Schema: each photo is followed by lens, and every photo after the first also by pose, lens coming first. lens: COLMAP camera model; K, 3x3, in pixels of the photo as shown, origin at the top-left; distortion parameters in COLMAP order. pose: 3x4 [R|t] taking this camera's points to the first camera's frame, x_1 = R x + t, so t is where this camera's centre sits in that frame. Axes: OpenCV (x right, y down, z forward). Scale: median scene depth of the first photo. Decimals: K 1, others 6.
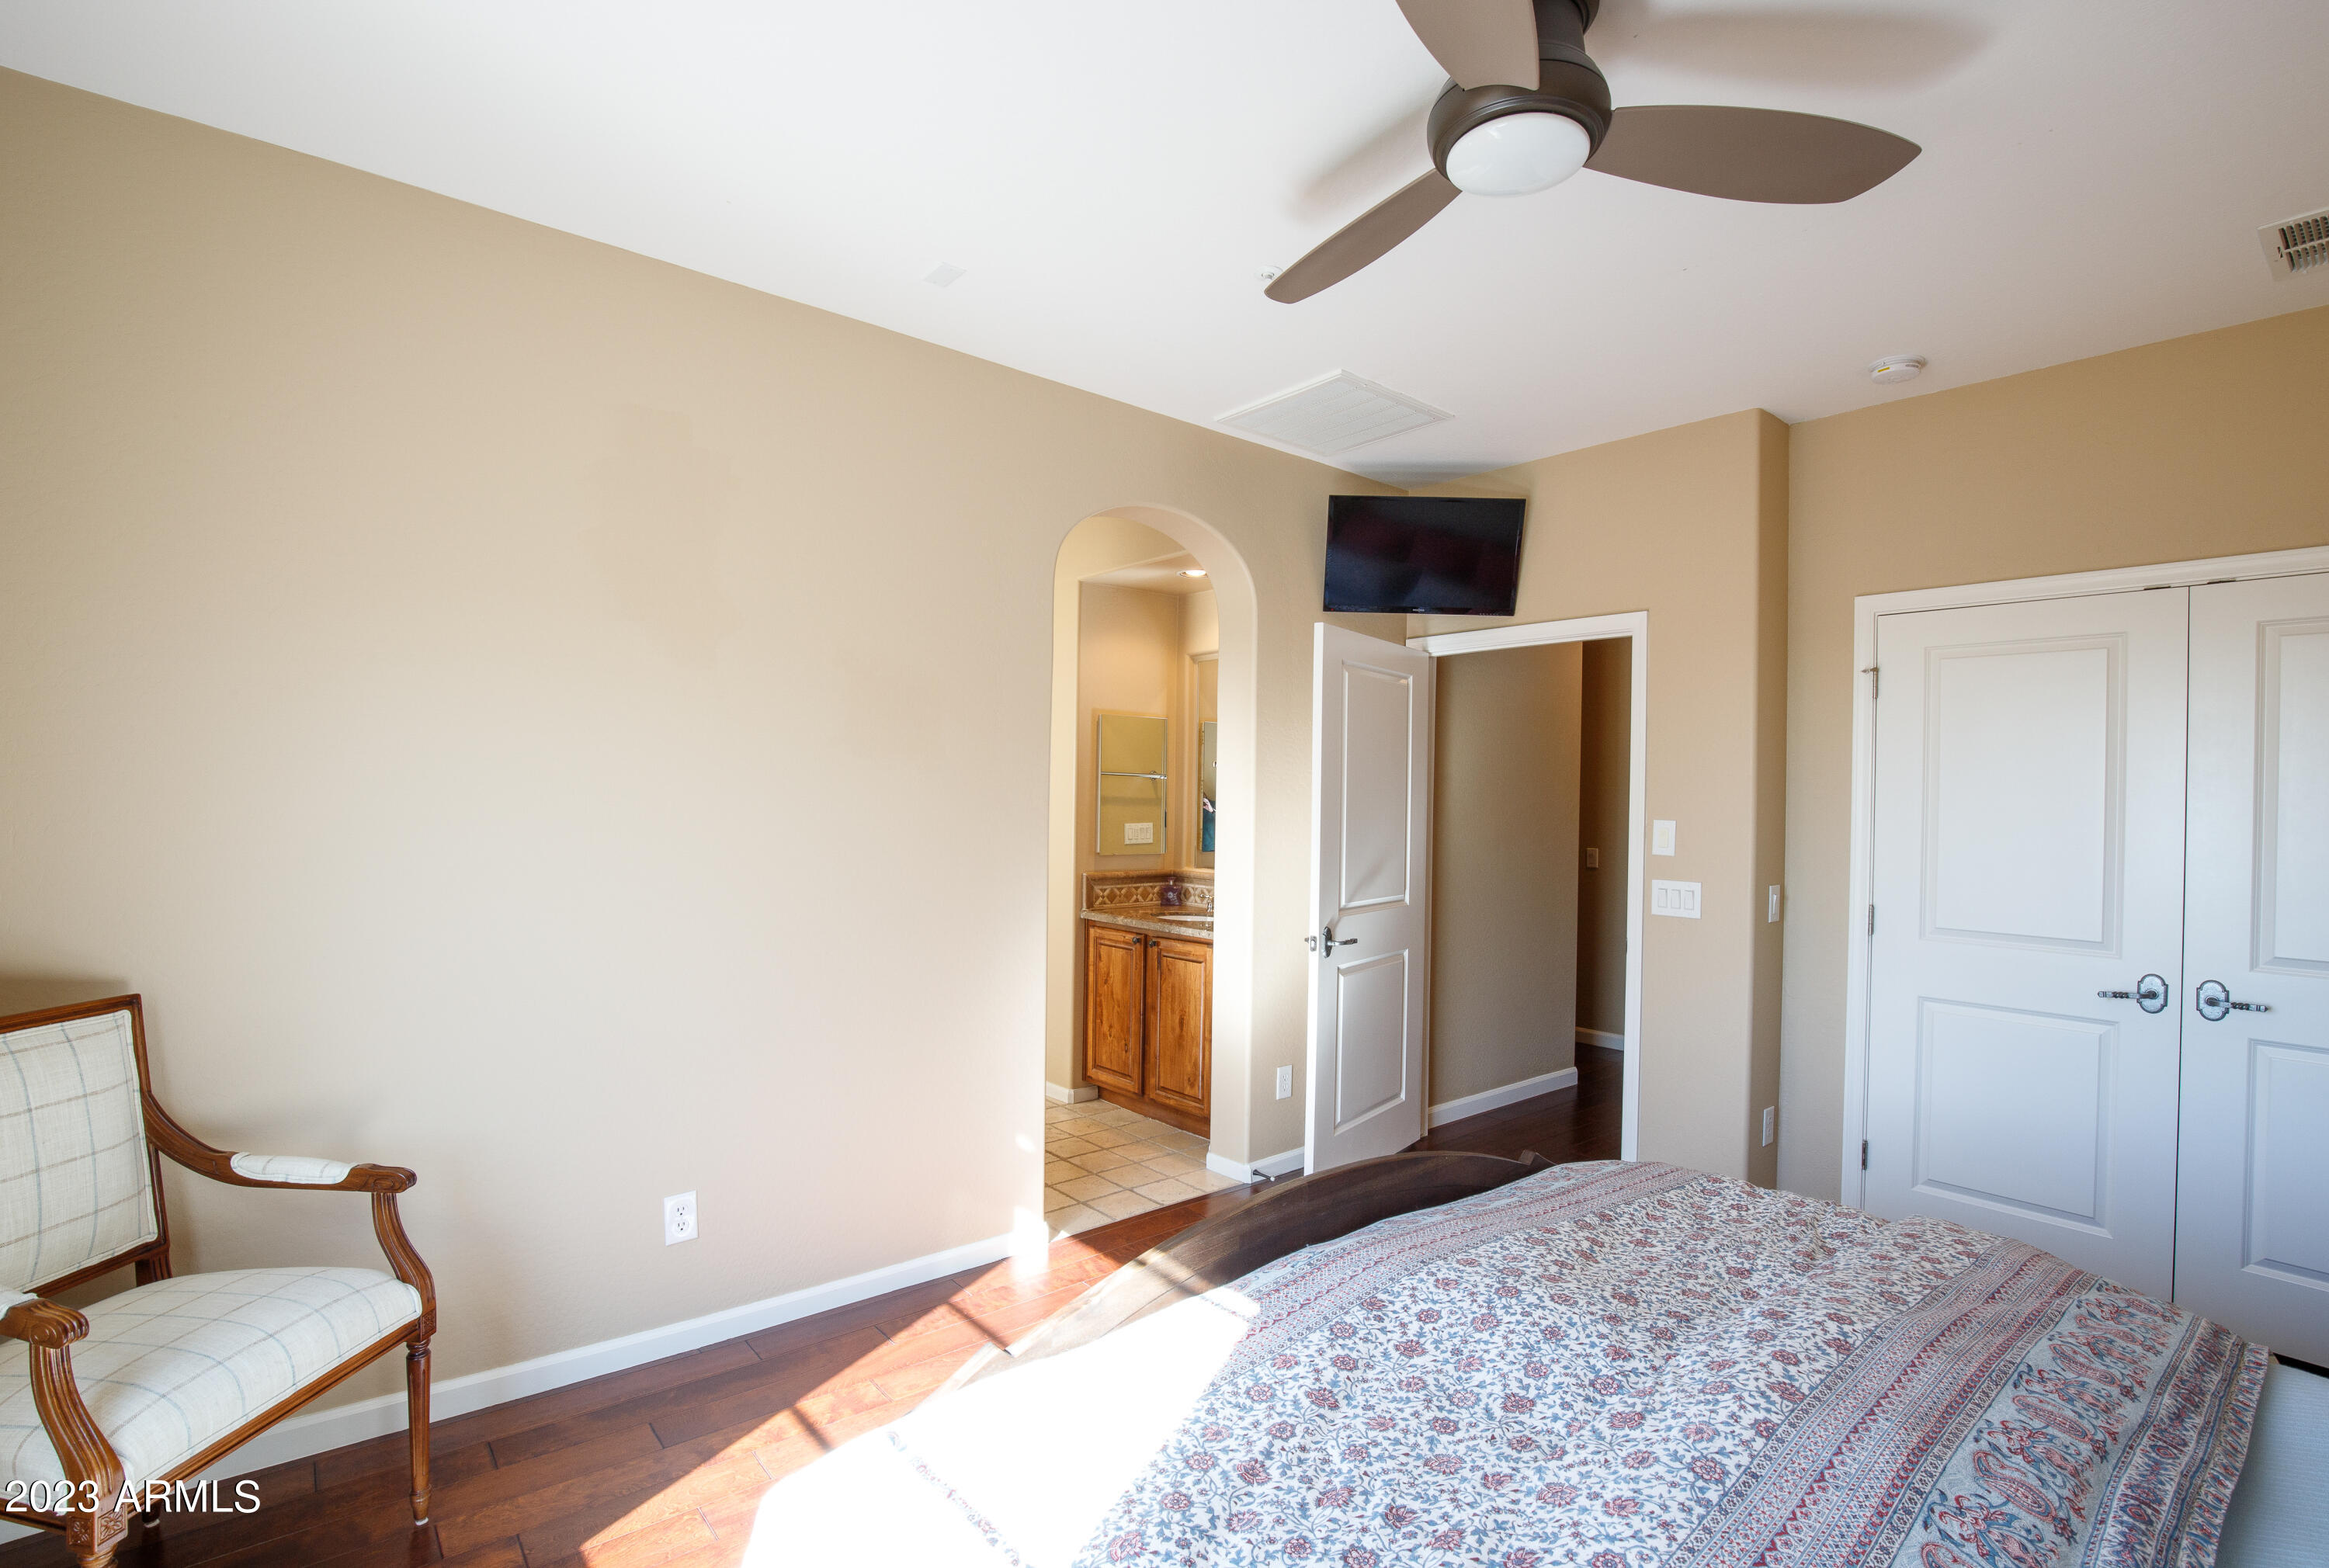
lens RADIAL K [[1074.7, 0, 1160.5], [0, 1074.7, 793.3], [0, 0, 1]] dist [-0.027138, 0.002286]
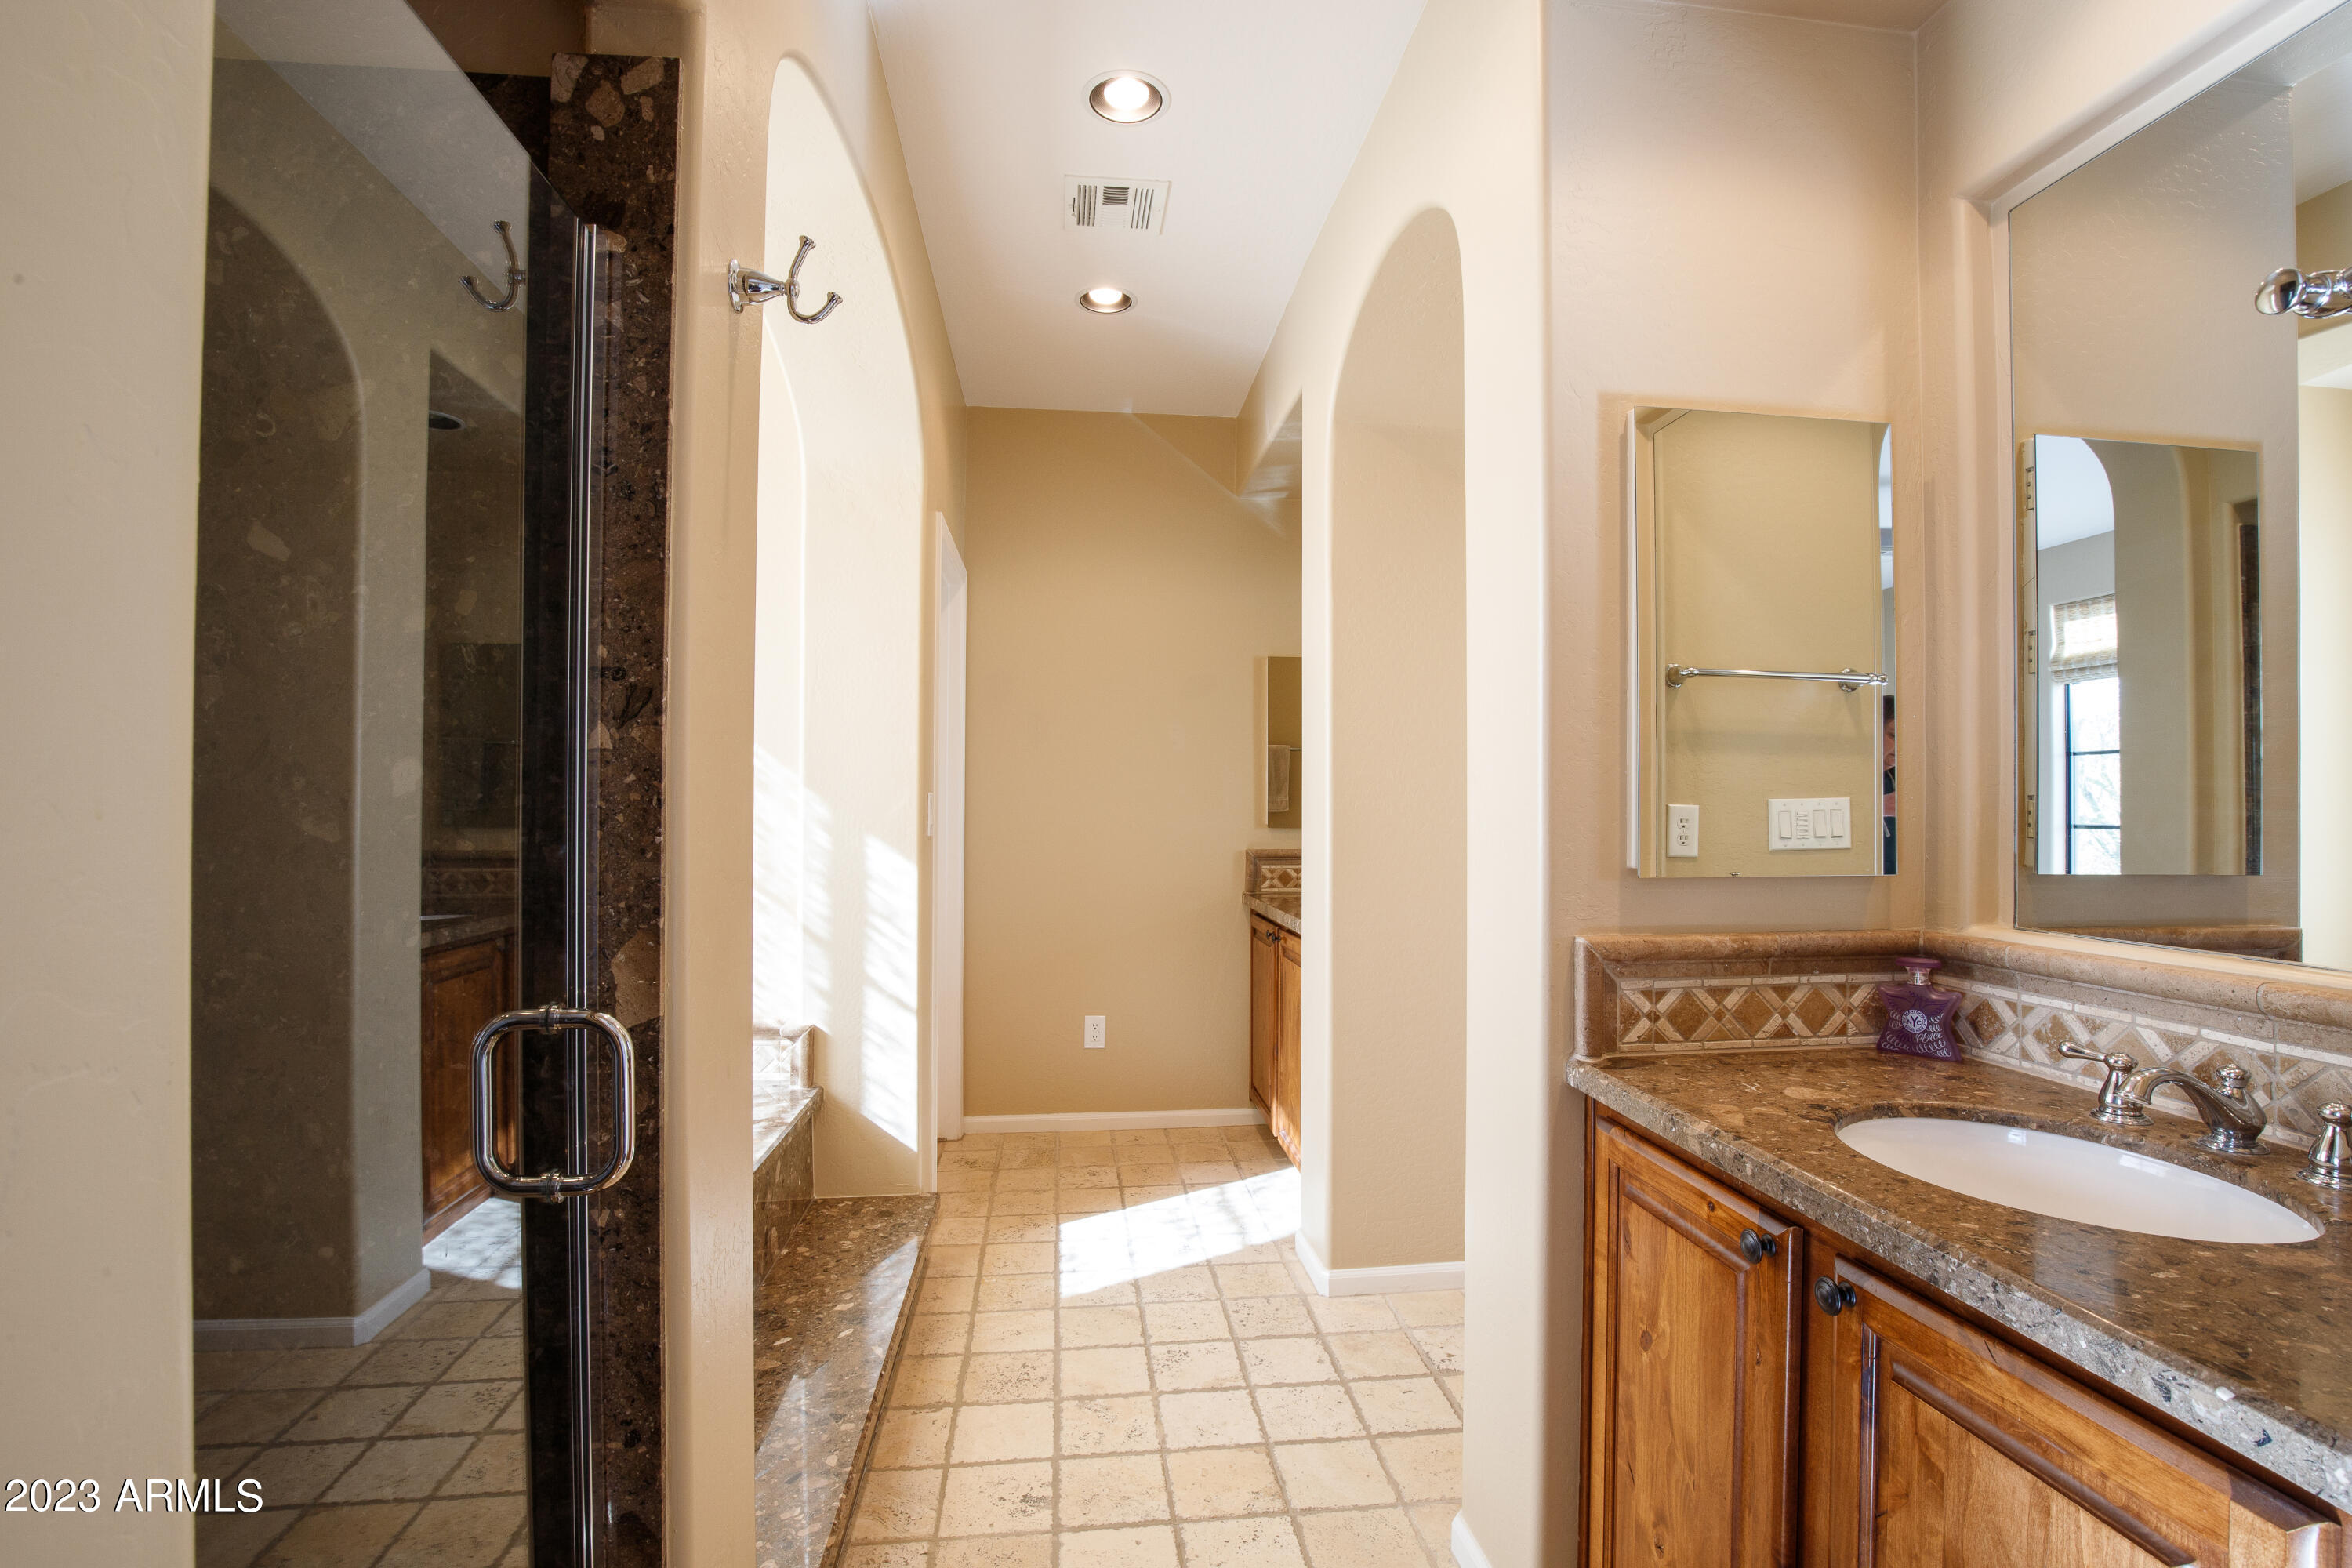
lens RADIAL K [[1085.3, 0, 1186.8], [0, 1085.3, 797.5], [0, 0, 1]] dist [-0.027138, 0.002286]
pose [[0.844128, -0.016419, -0.535890, -0.000989], [0.010738, 0.999848, -0.013719, 0.037112], [0.536034, 0.005826, 0.844176, 0.663562]]
